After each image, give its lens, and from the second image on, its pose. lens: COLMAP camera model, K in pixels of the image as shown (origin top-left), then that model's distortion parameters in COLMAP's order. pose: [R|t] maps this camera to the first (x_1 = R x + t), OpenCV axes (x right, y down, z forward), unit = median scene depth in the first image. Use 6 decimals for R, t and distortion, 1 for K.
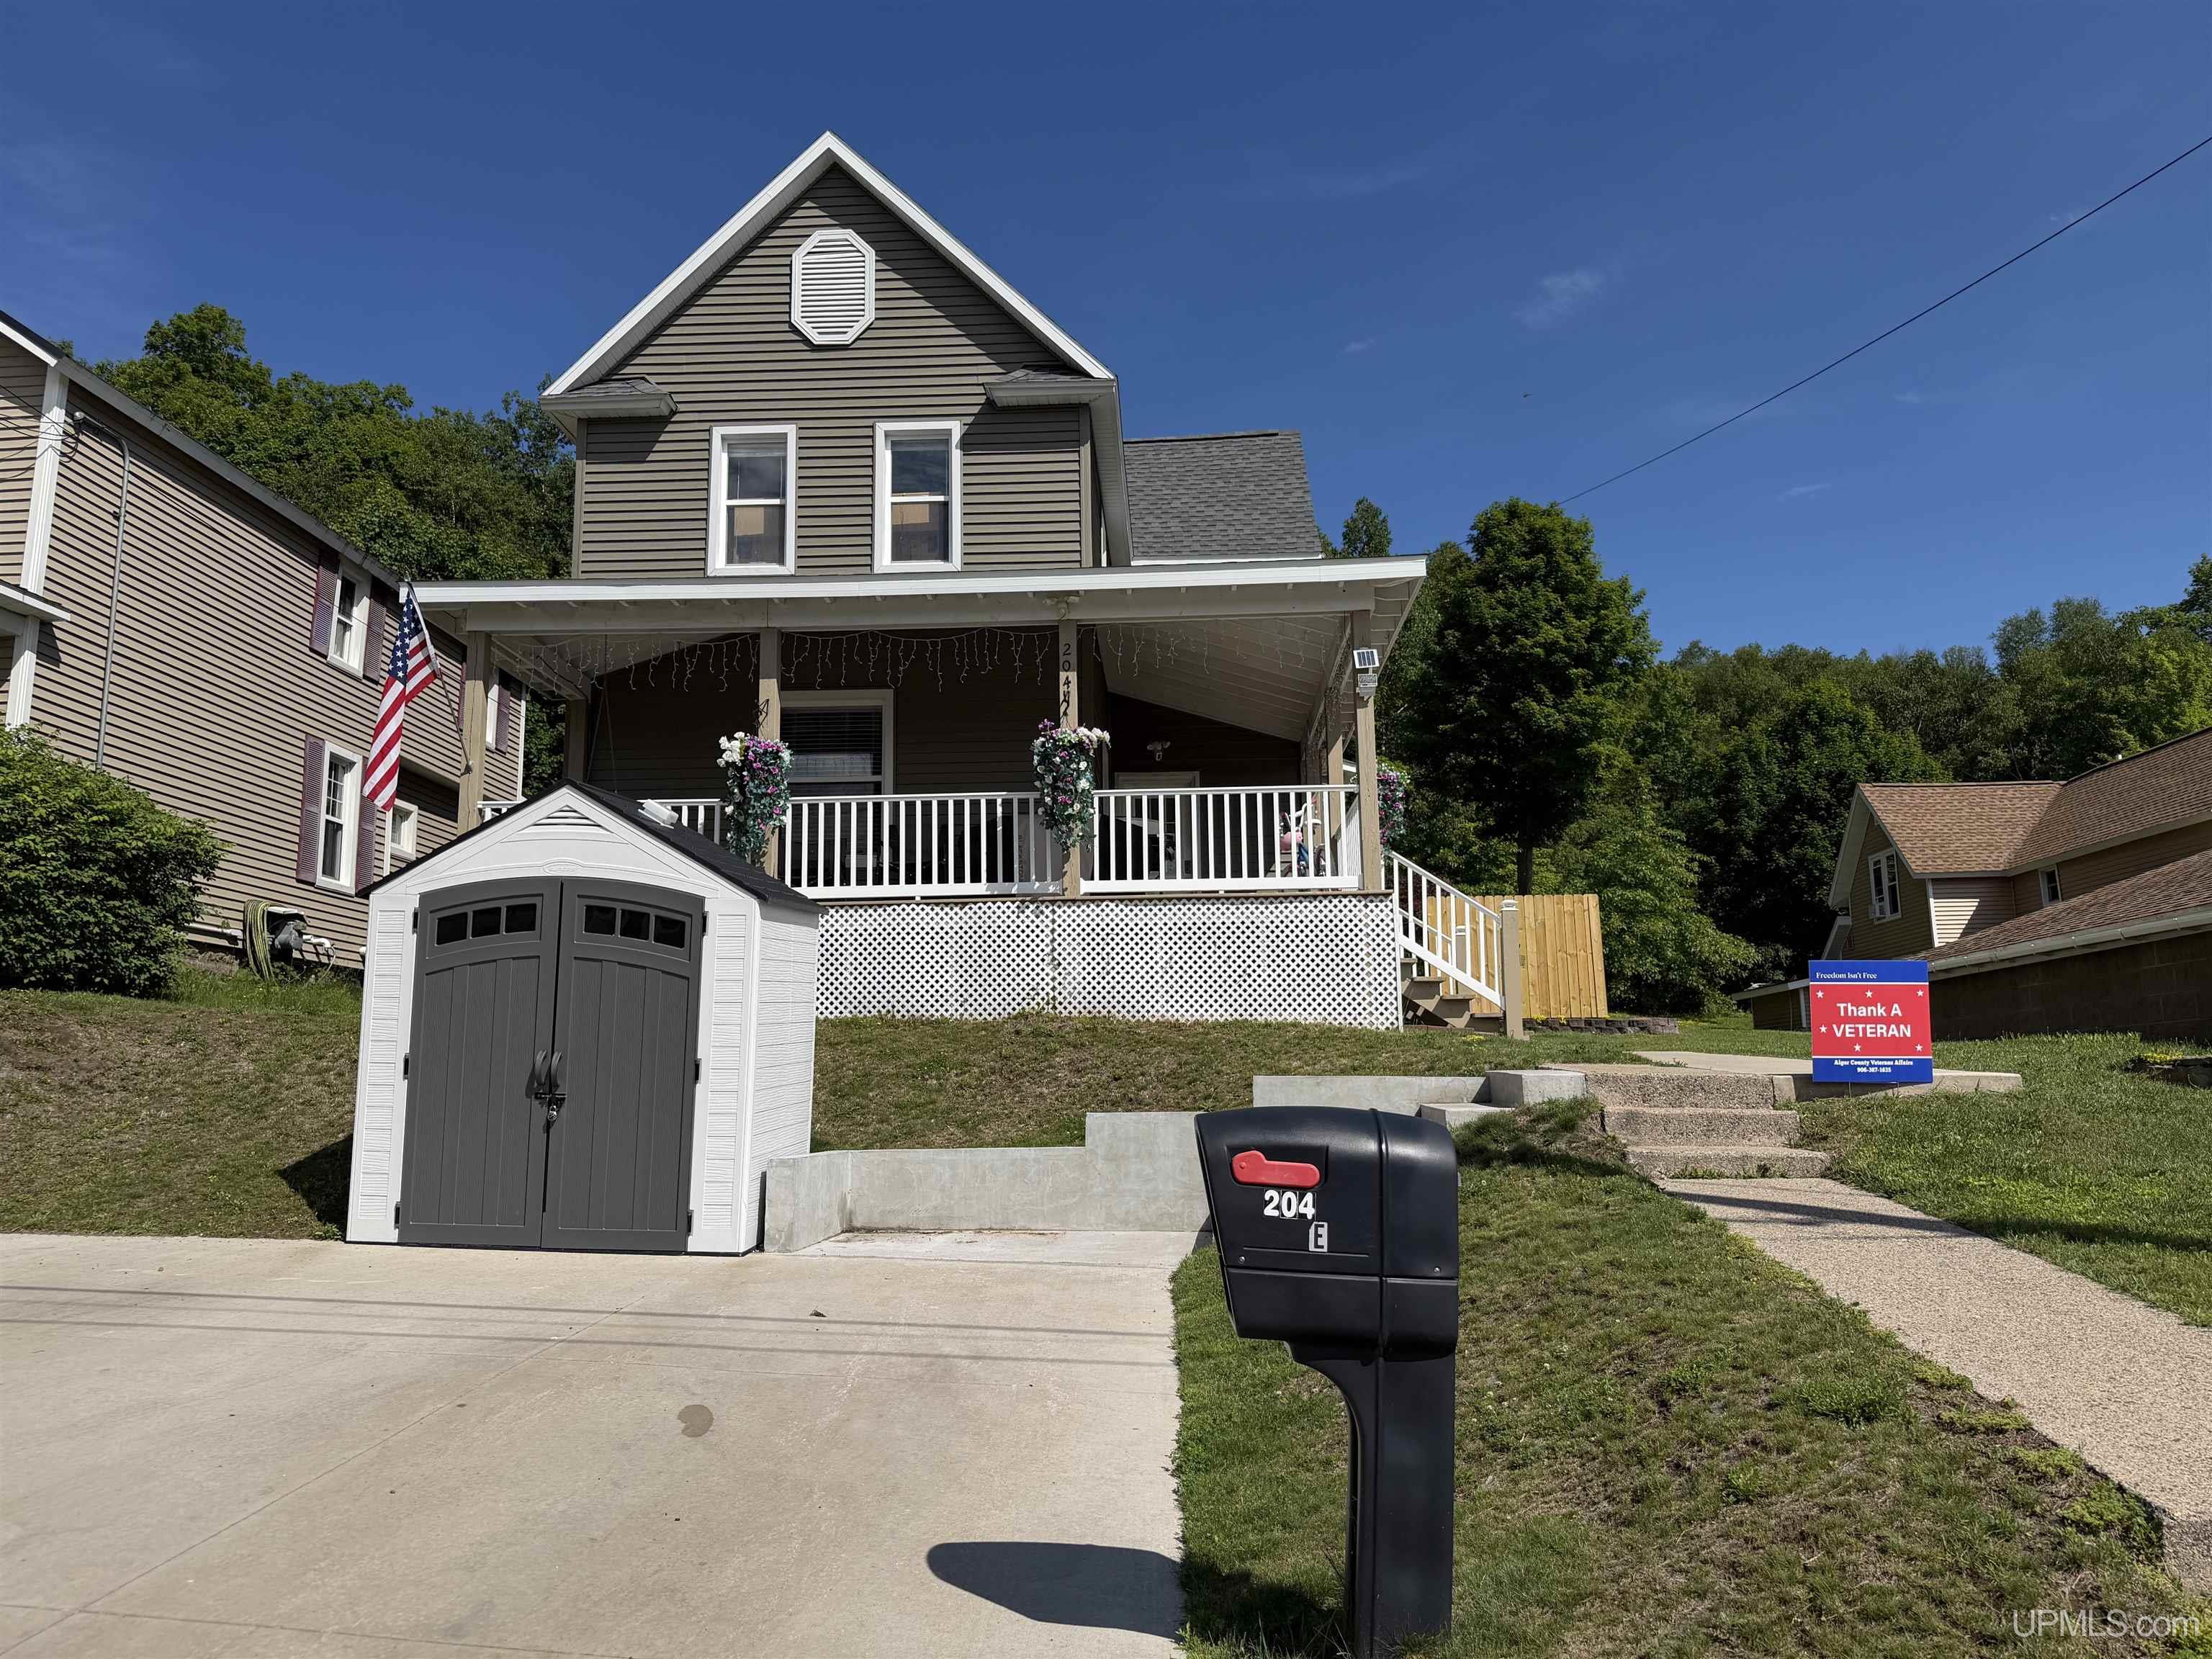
lens RADIAL K [[1549.8, 0, 1104.2], [0, 1549.8, 837.9], [0, 0, 1]] dist [0.170109, -0.332826]
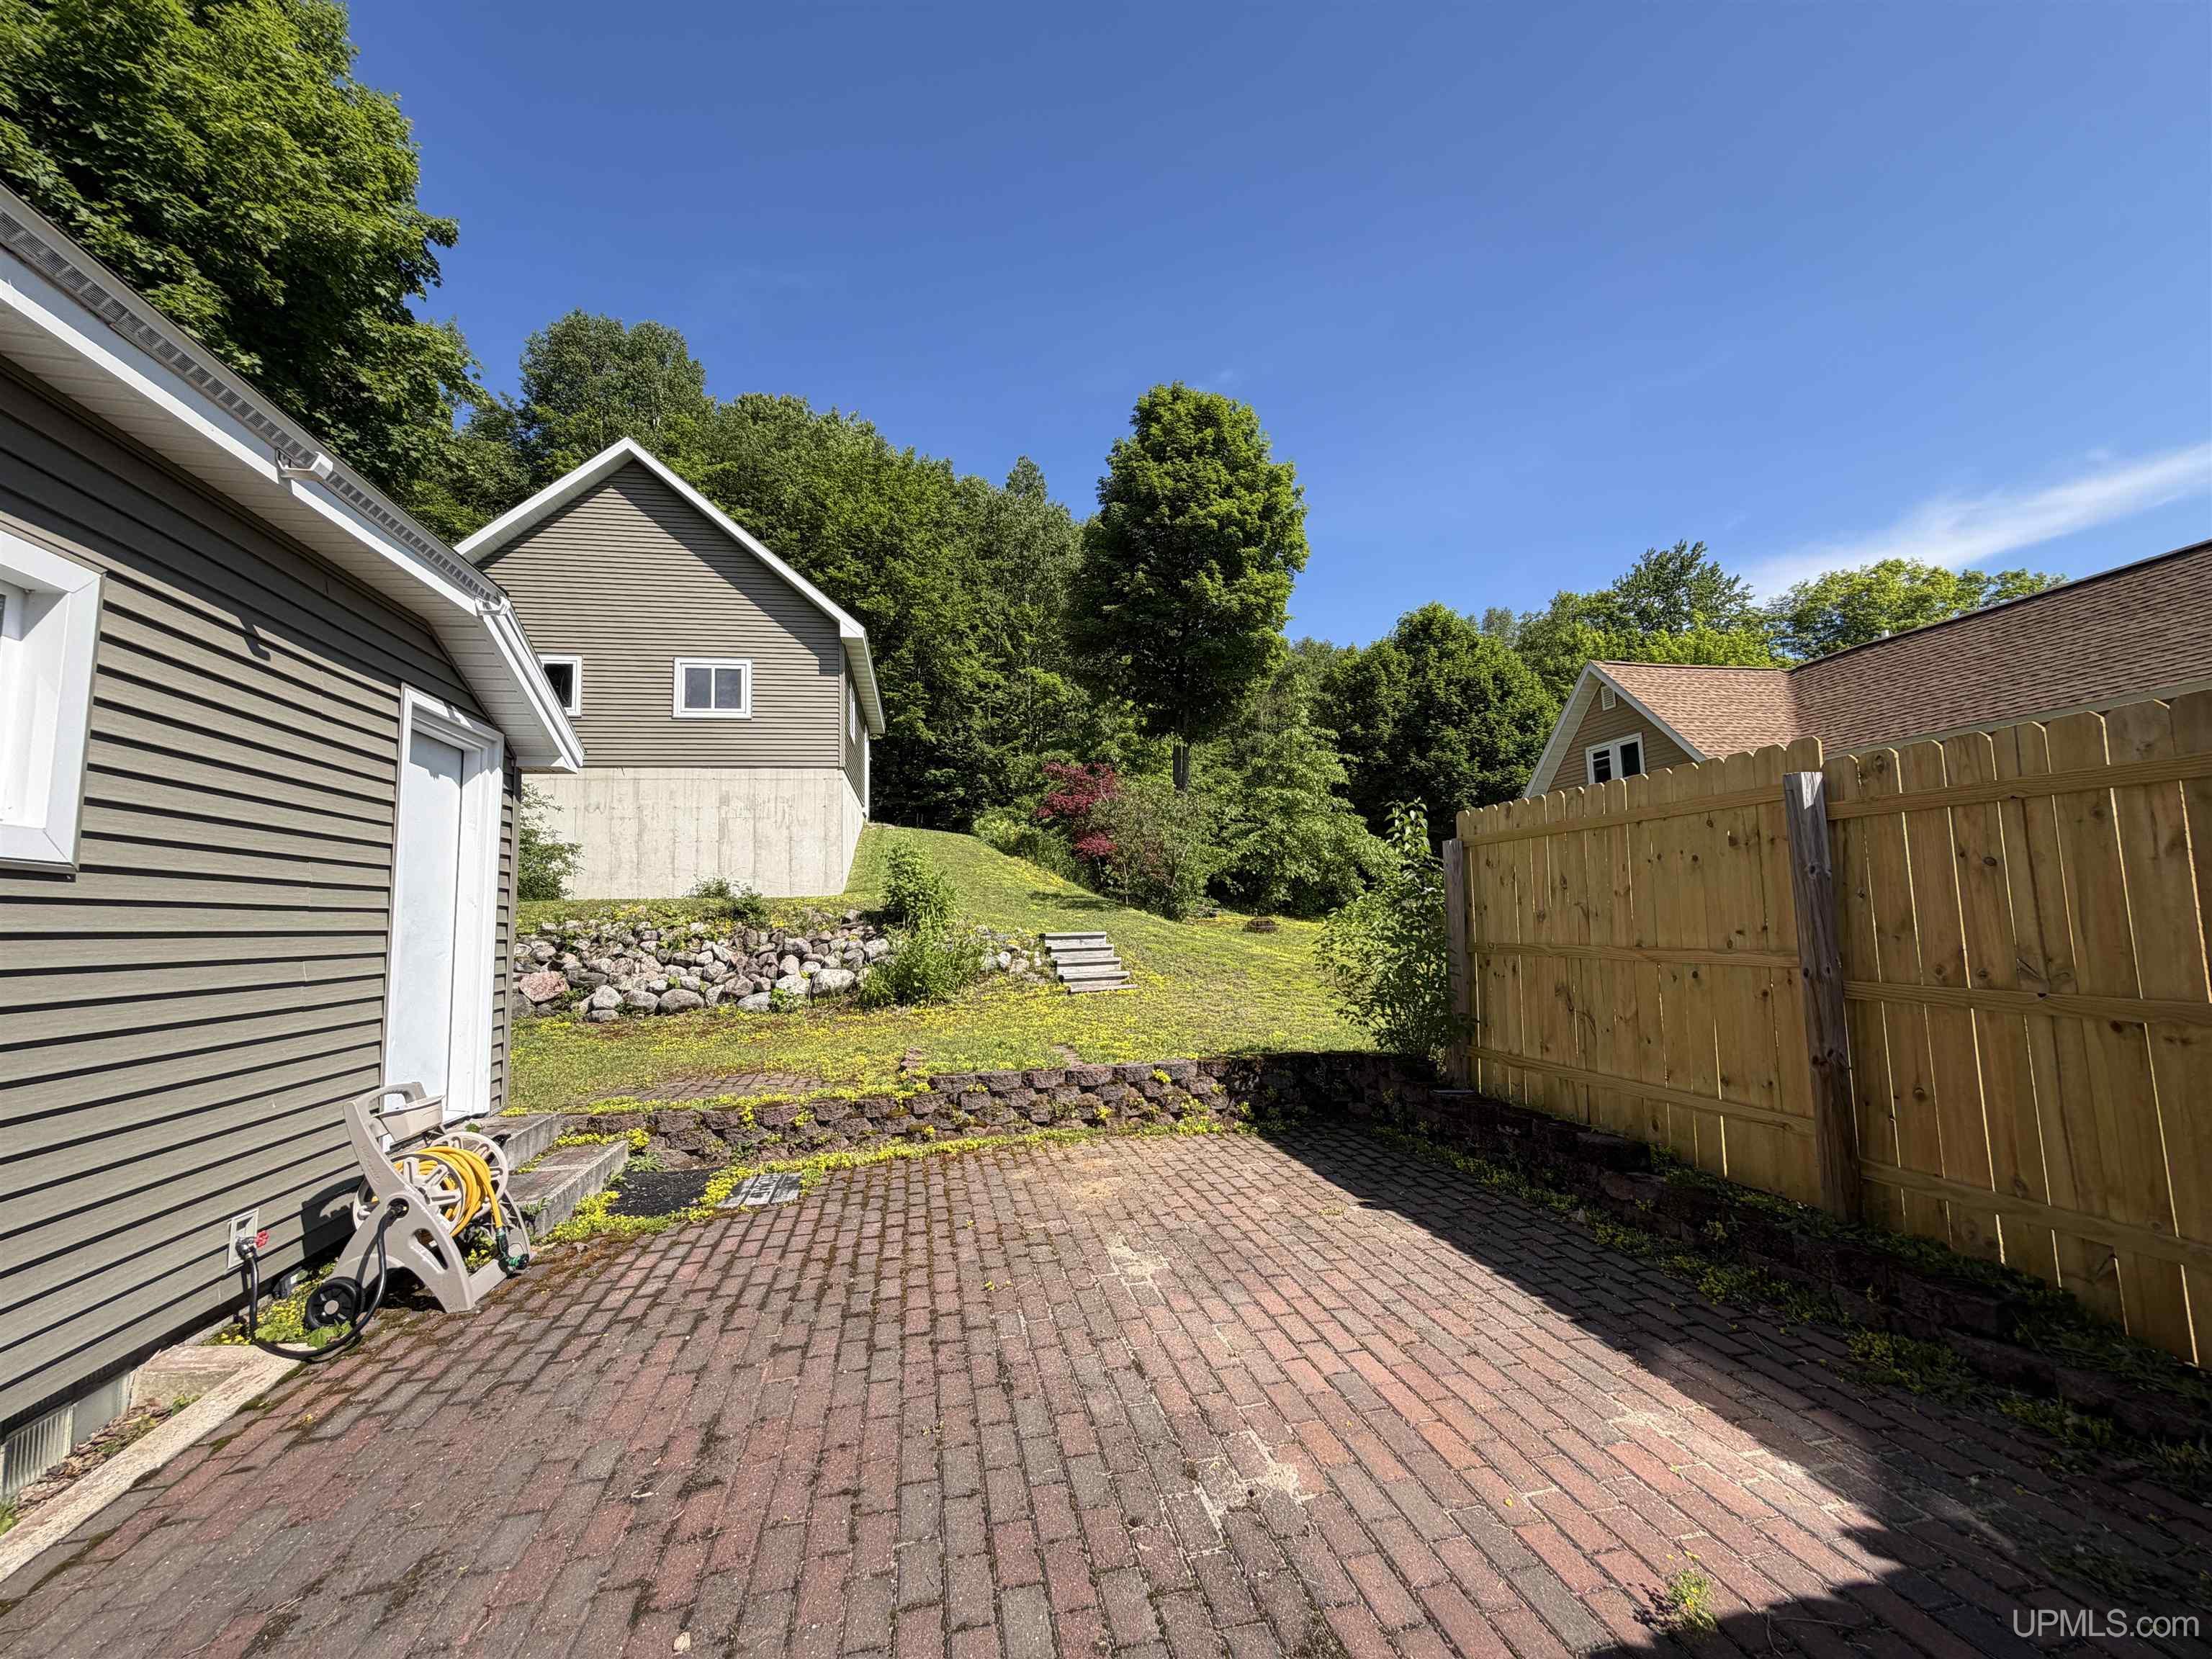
lens RADIAL K [[888.6, 0, 1098.3], [0, 888.6, 828.6], [0, 0, 1]] dist [-0.001976, 0.002155]
pose [[0.968705, 0.008128, 0.248083, 0.086978], [-0.022748, 0.998165, 0.056124, 0.029957], [-0.247172, -0.060011, 0.967112, 0.507232]]
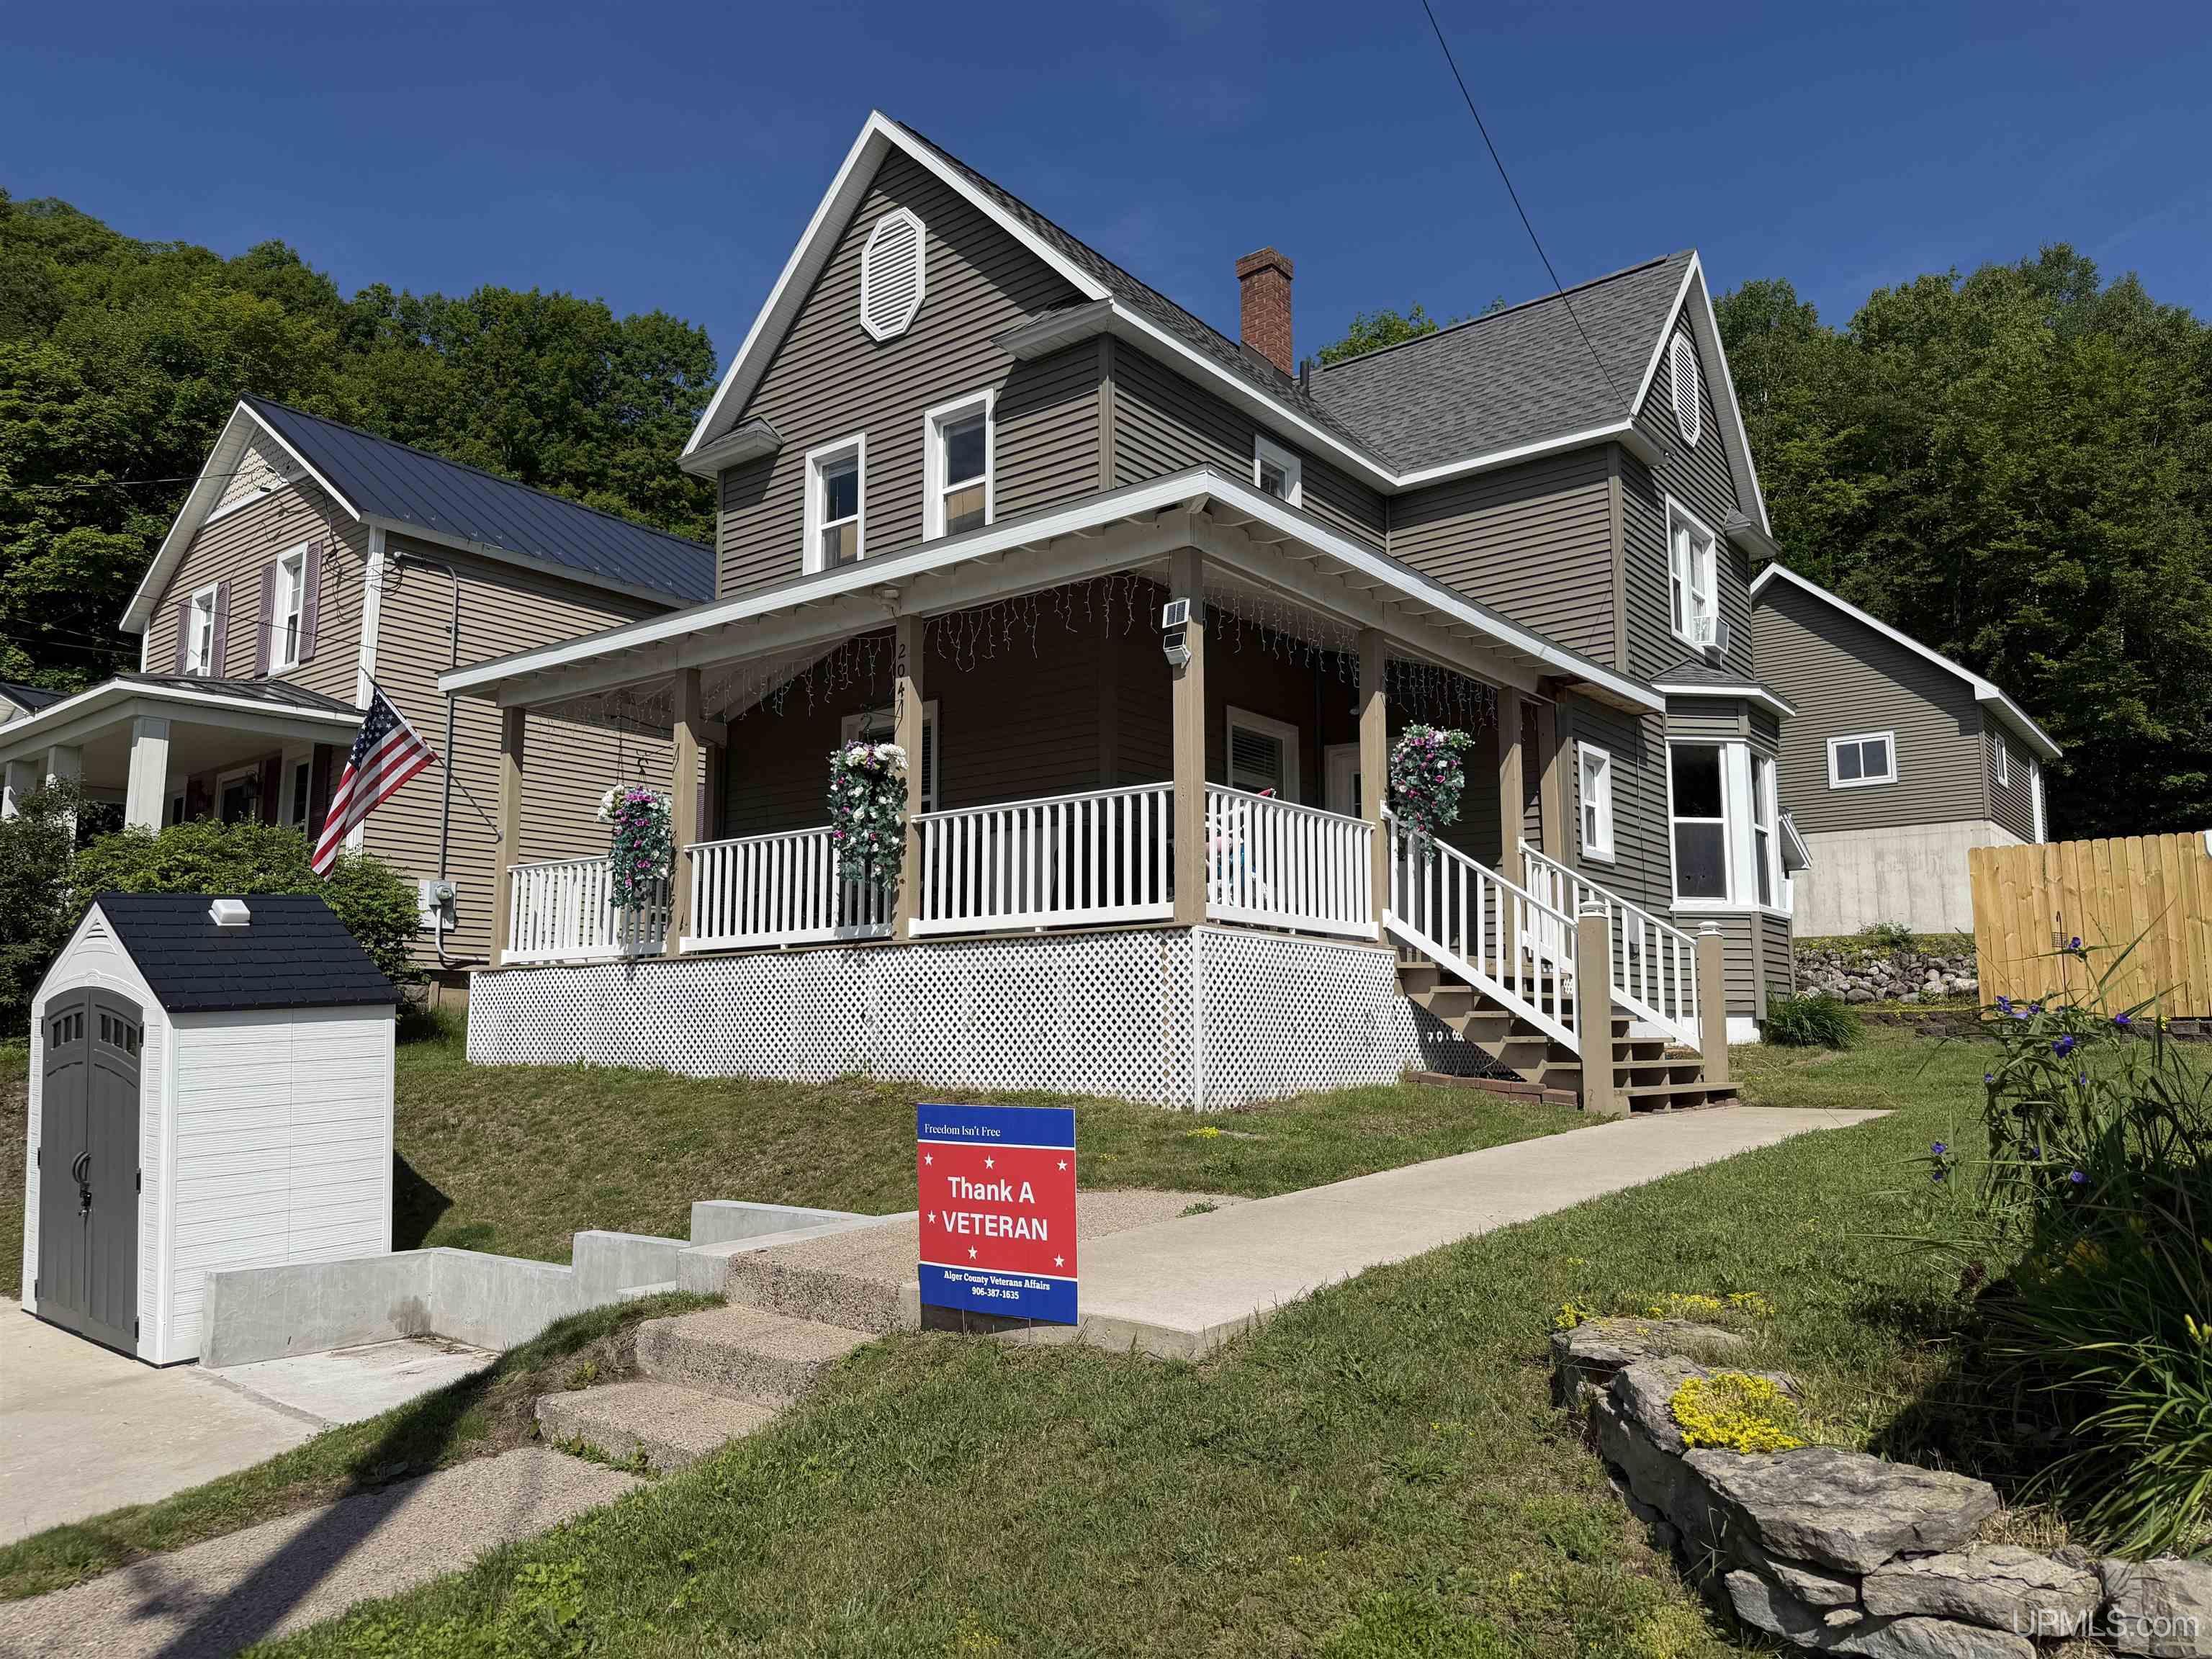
lens RADIAL K [[1545.3, 0, 1105.6], [0, 1545.3, 843.9], [0, 0, 1]] dist [0.142582, -0.215827]
pose [[0.818749, -0.065318, -0.570424, 0.152375], [0.088675, 0.995973, 0.013231, -0.004468], [0.567262, -0.061415, 0.821244, 0.097250]]
